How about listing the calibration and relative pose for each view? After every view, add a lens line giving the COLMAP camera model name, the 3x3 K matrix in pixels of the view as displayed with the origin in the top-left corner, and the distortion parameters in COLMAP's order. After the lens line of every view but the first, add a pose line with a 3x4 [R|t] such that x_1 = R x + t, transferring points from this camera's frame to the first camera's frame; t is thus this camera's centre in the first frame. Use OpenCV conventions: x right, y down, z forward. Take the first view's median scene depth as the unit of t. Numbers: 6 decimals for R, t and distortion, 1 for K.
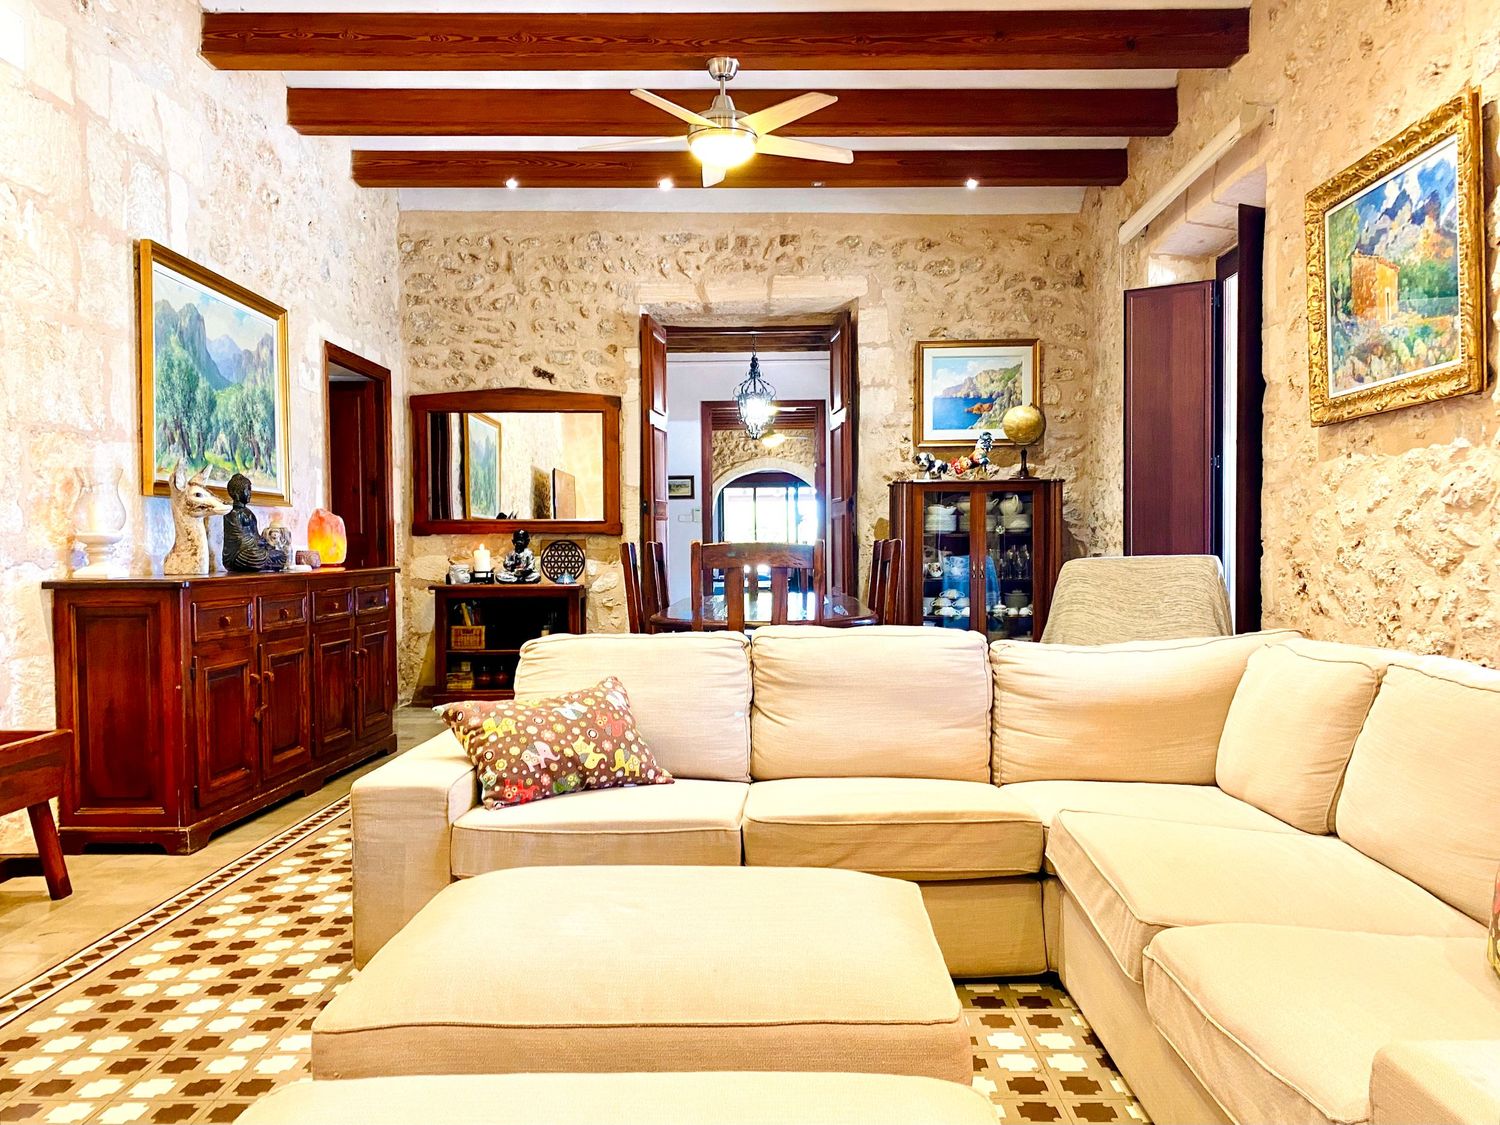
lens RADIAL K [[1142.1, 0, 754.4], [0, 1142.1, 563.9], [0, 0, 1]] dist [0.064868, -0.041682]
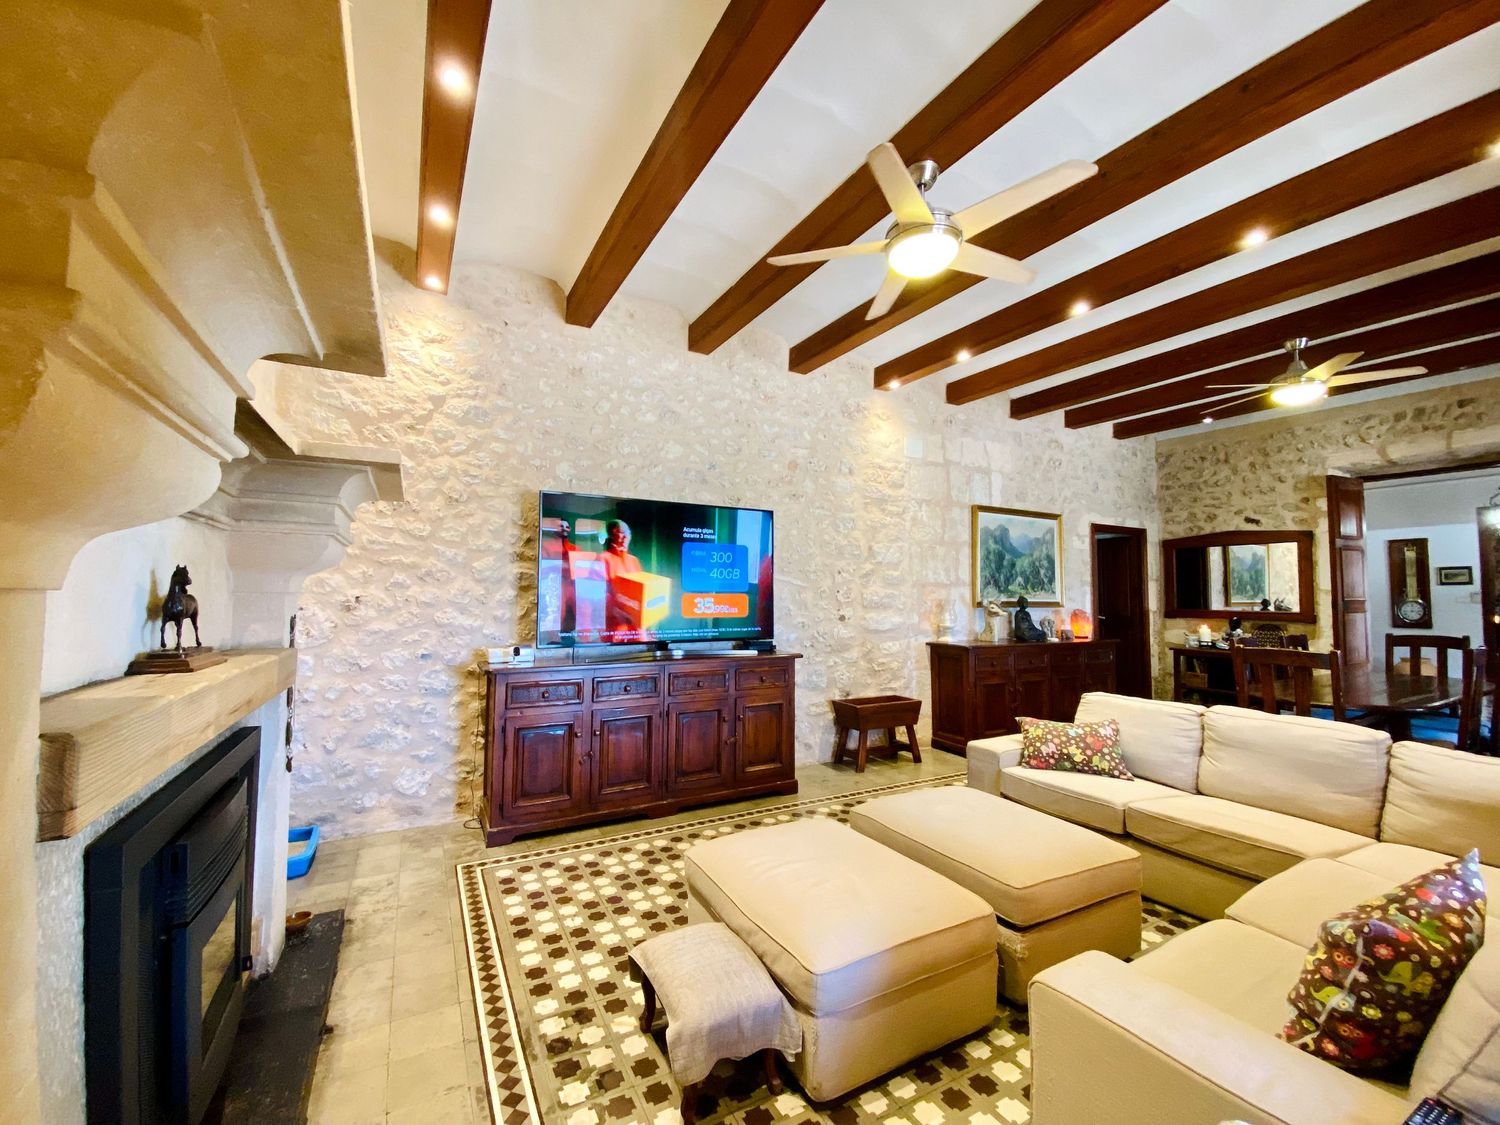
lens RADIAL K [[607.7, 0, 744.2], [0, 607.7, 556.6], [0, 0, 1]] dist [-0.045420, -0.000791]
pose [[0.486309, -0.036411, -0.873028, 0.238518], [-0.037202, 0.997363, -0.062319, -0.046544], [0.872995, 0.062784, 0.483672, -0.030983]]
